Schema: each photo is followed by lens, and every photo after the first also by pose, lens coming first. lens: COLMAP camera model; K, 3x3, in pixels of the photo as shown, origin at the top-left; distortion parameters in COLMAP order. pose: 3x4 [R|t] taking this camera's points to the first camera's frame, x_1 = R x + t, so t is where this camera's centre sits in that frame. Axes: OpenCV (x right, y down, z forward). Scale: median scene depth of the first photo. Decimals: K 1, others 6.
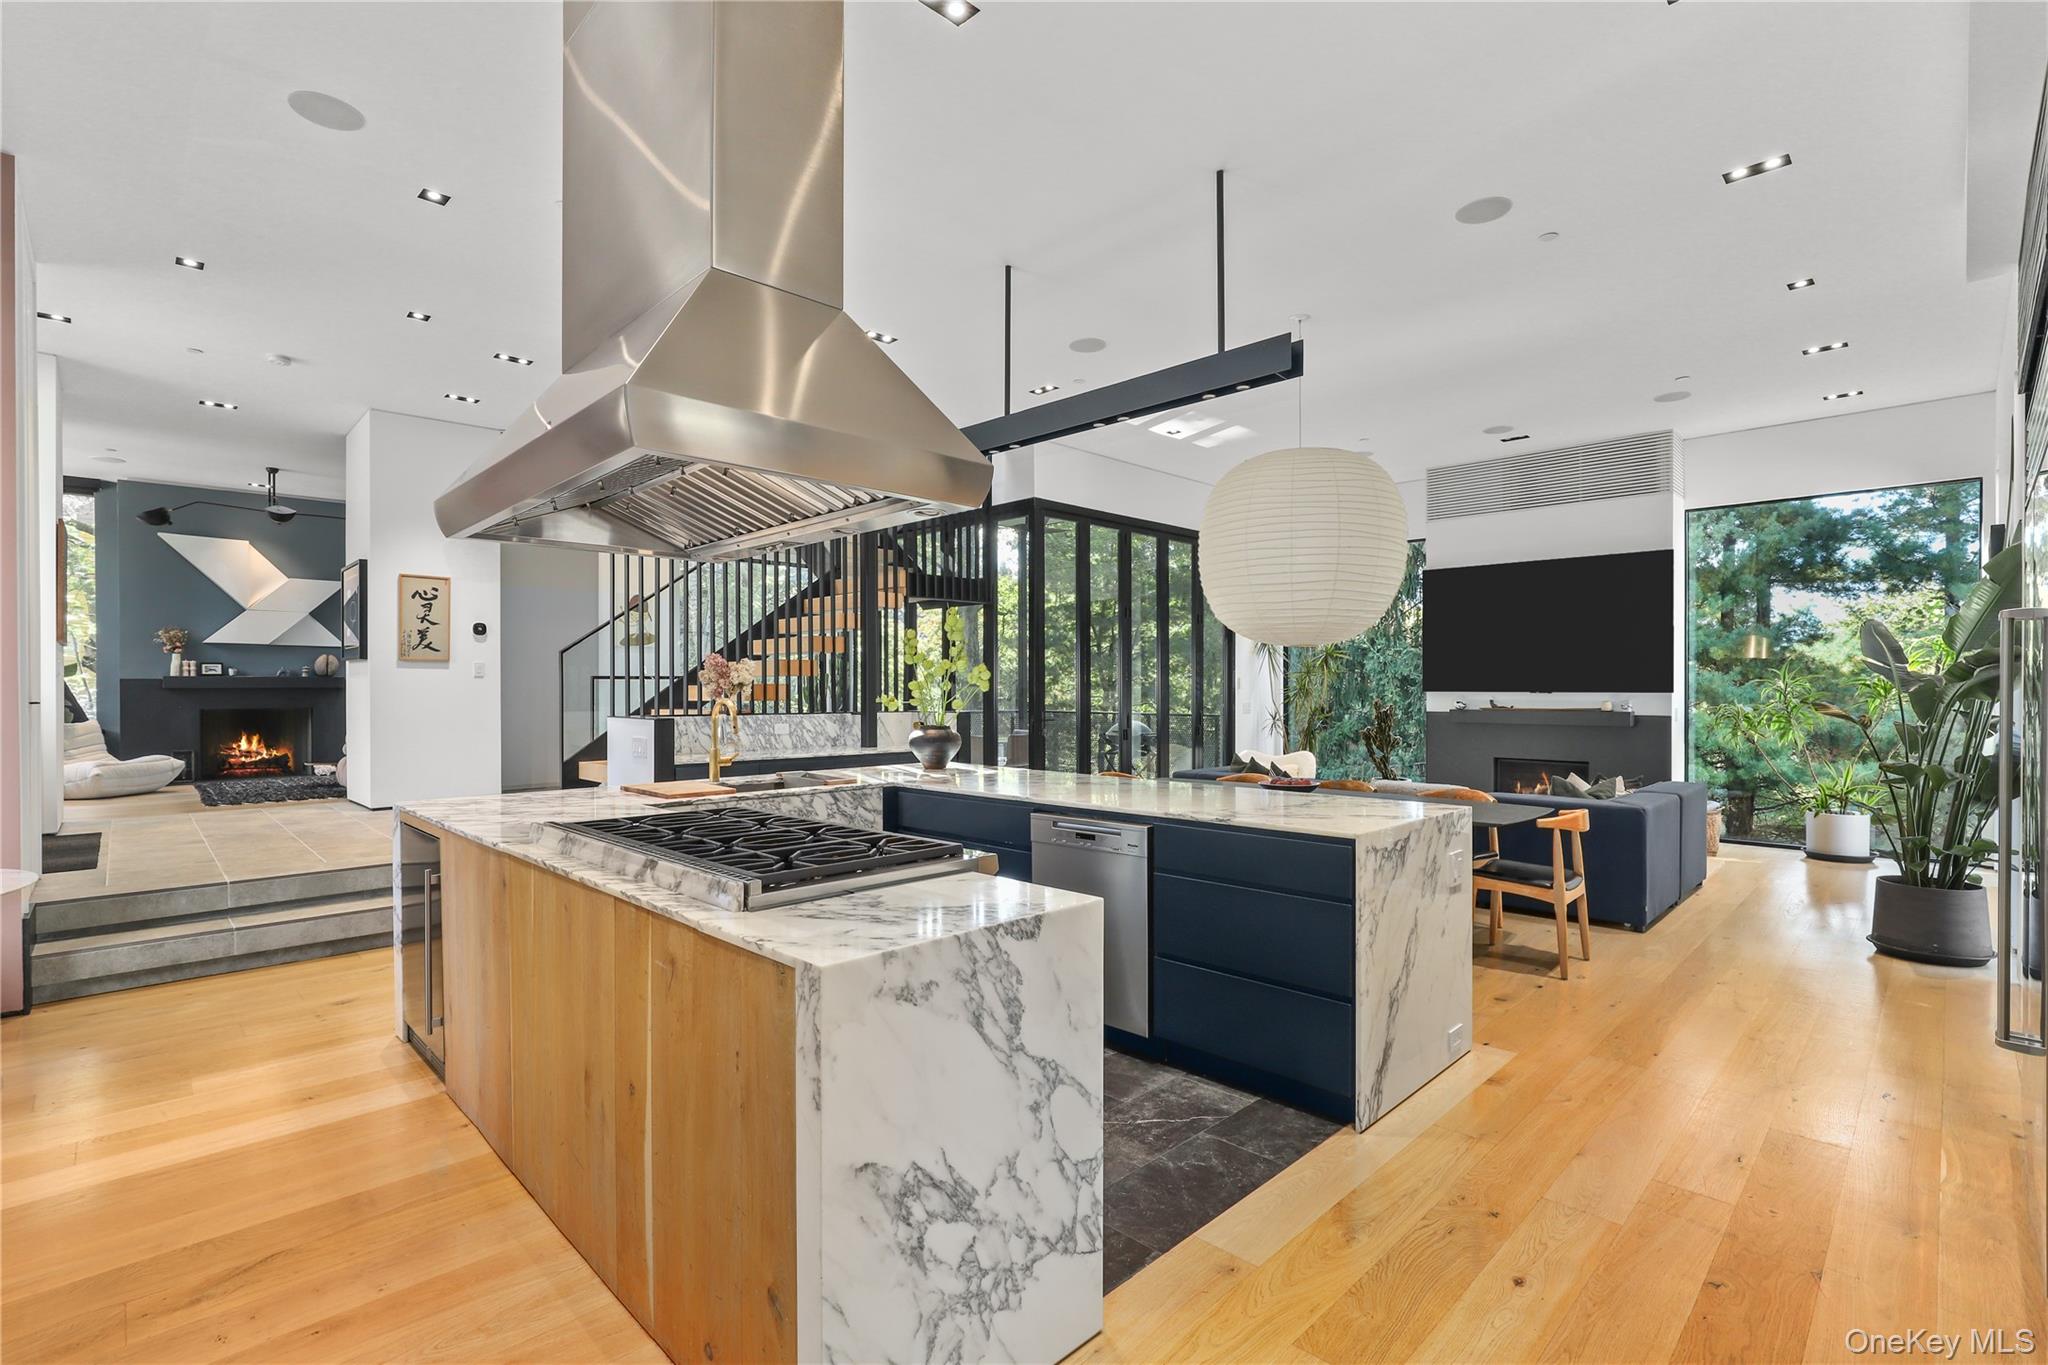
lens RADIAL K [[920.8, 0, 1016.9], [0, 920.8, 691.3], [0, 0, 1]] dist [-0.019444, -0.000094]
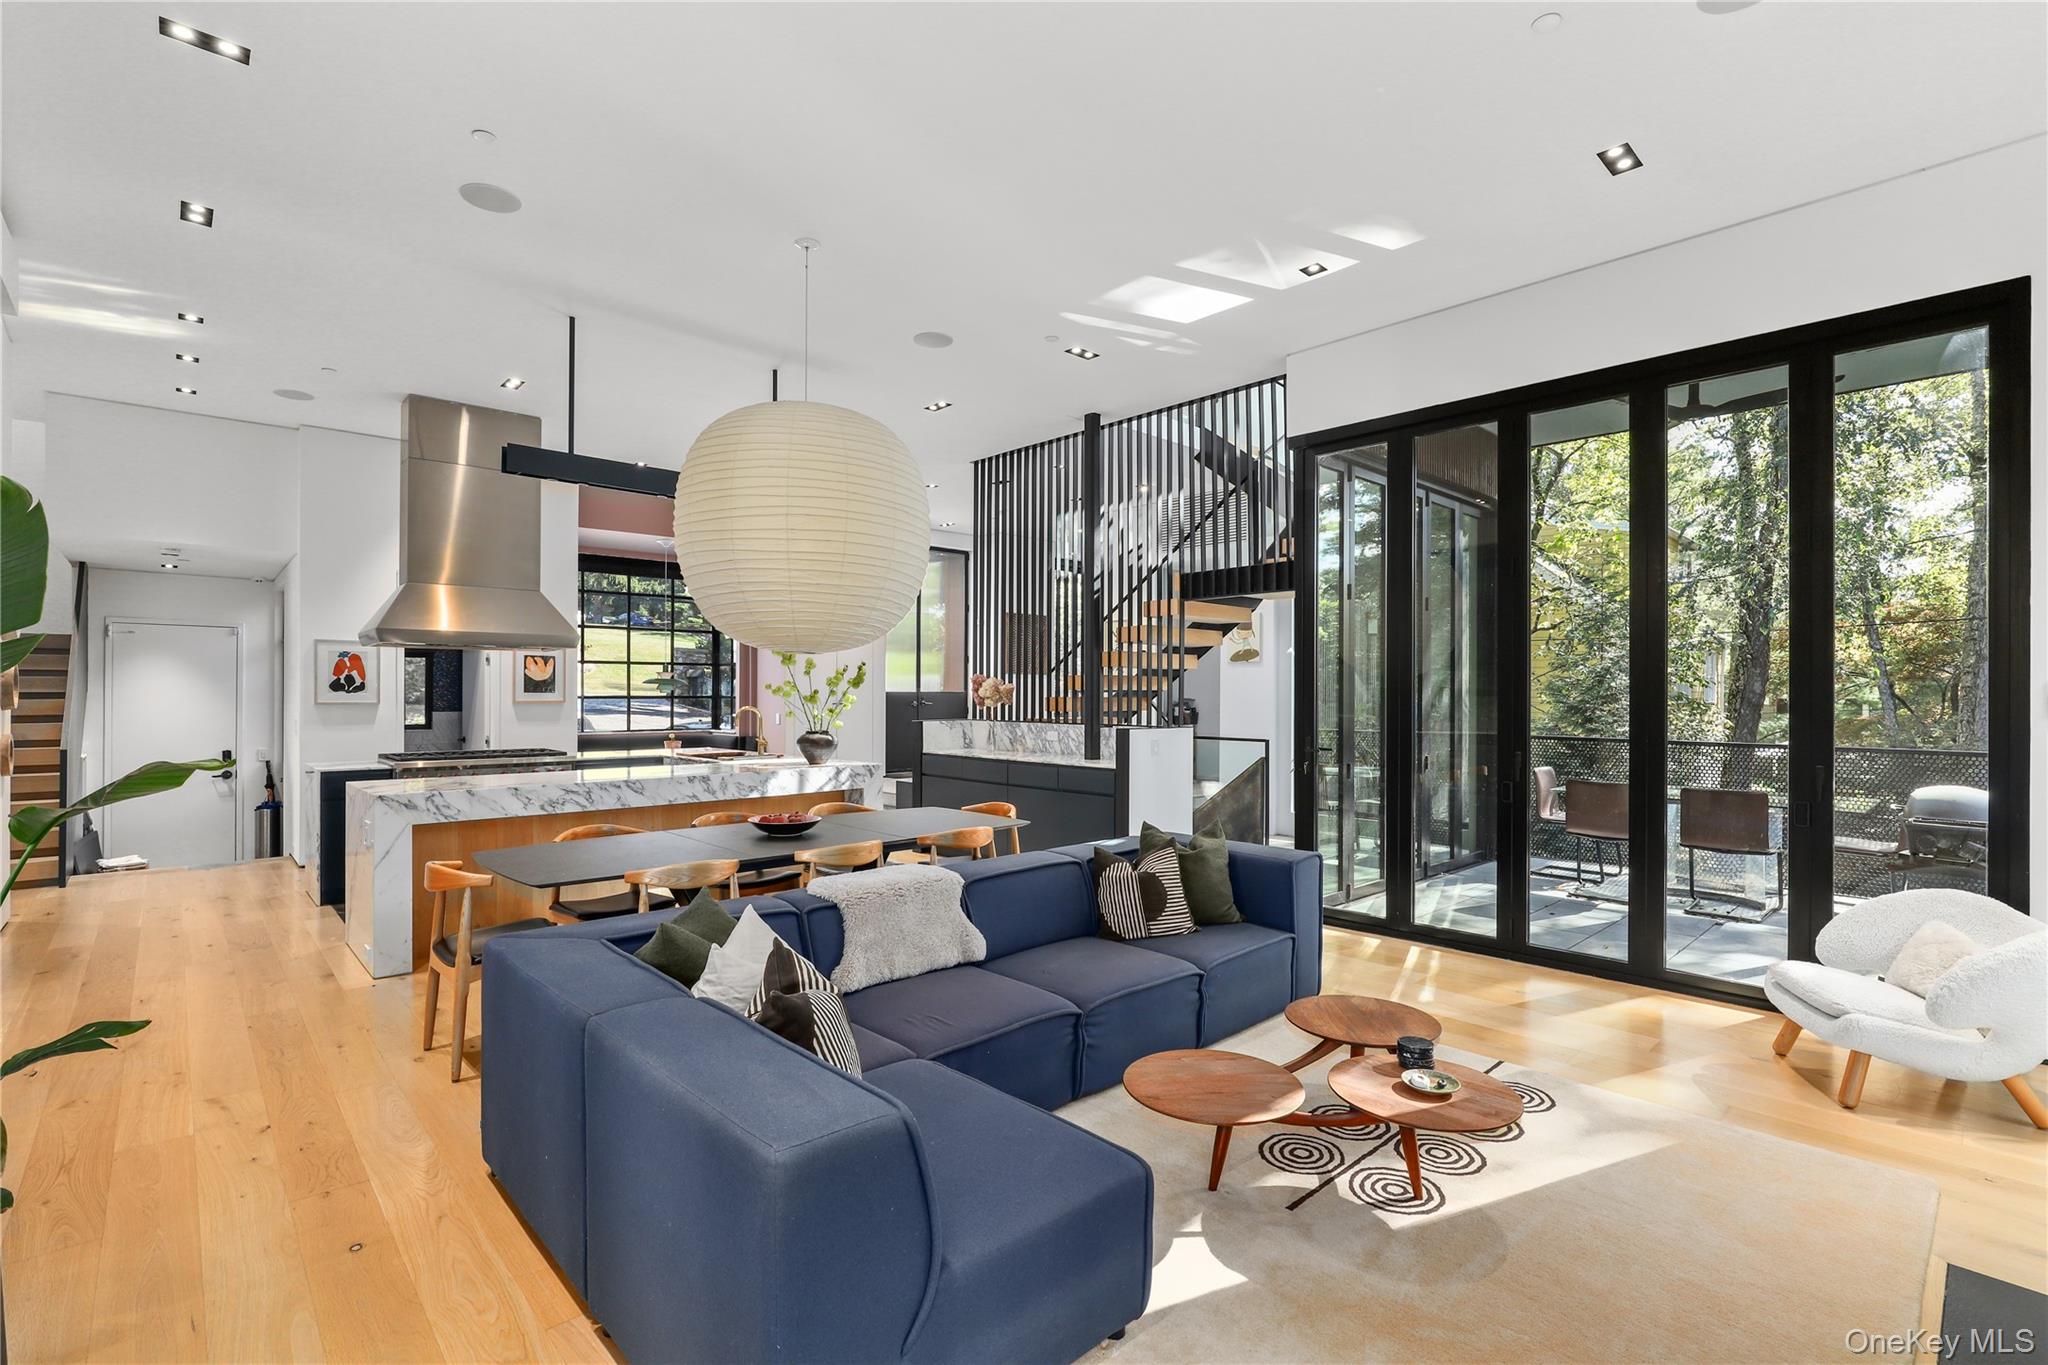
lens RADIAL K [[920.8, 0, 1016.9], [0, 920.8, 691.3], [0, 0, 1]] dist [-0.019444, -0.000094]
pose [[-0.010878, -0.005366, -0.999926, 3.476425], [-0.004371, 0.999976, -0.005318, -0.037245], [0.999931, 0.004312, -0.010901, 3.786008]]
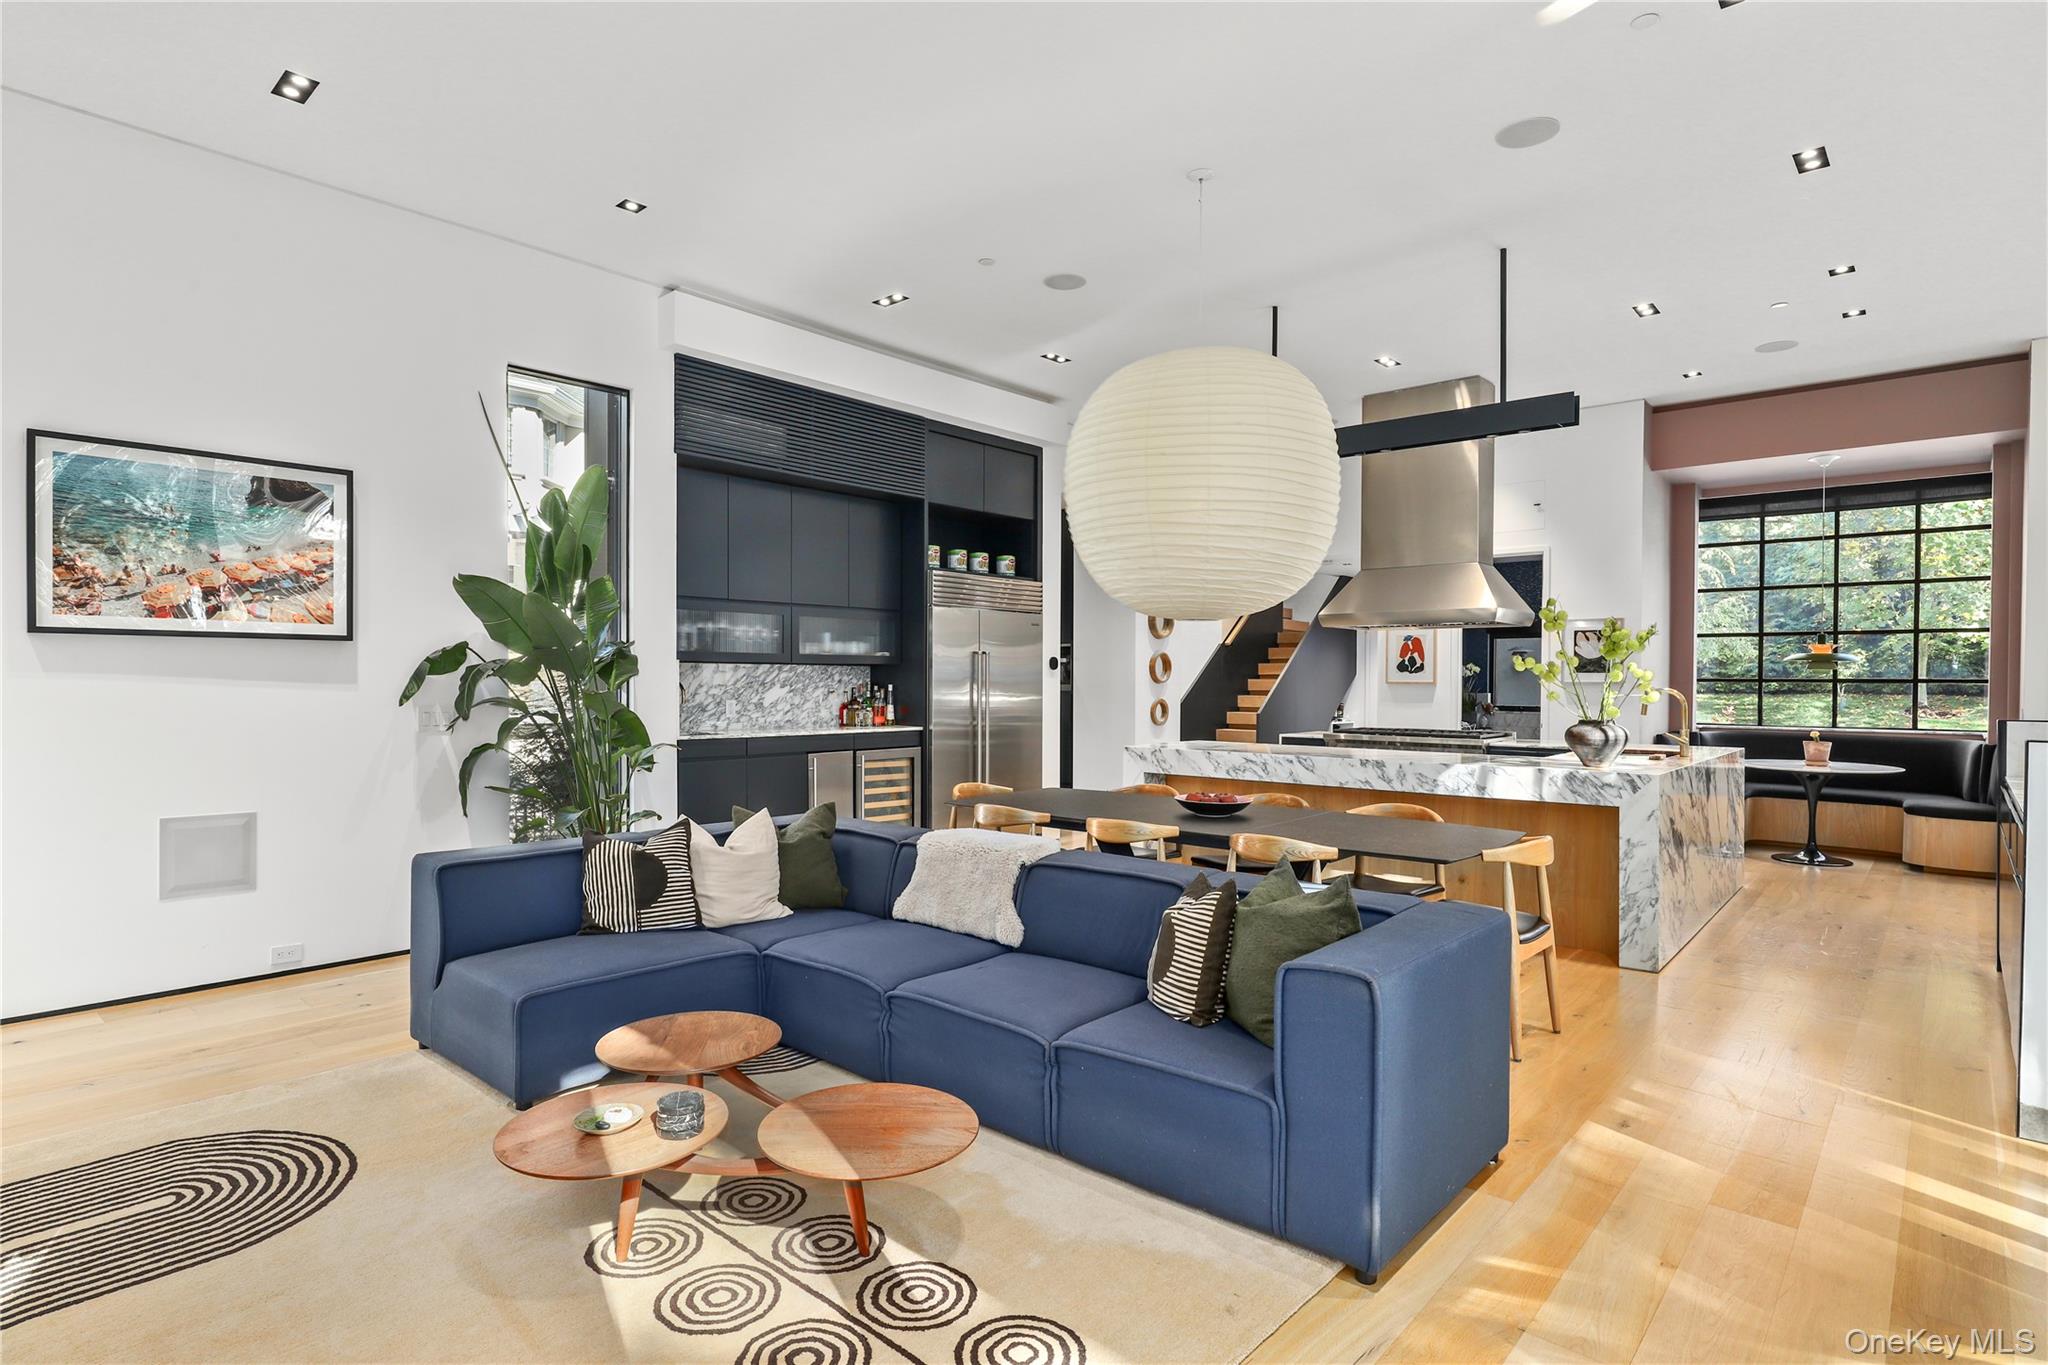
lens RADIAL K [[1062.8, 0, 1024.0], [0, 1062.8, 682.5], [0, 0, 1]] dist [0.003531, 0.000661]
pose [[-0.996964, -0.002599, -0.077819, 1.600867], [-0.002945, 0.999986, 0.004333, -0.010298], [0.077806, 0.004549, -0.996958, 5.860962]]
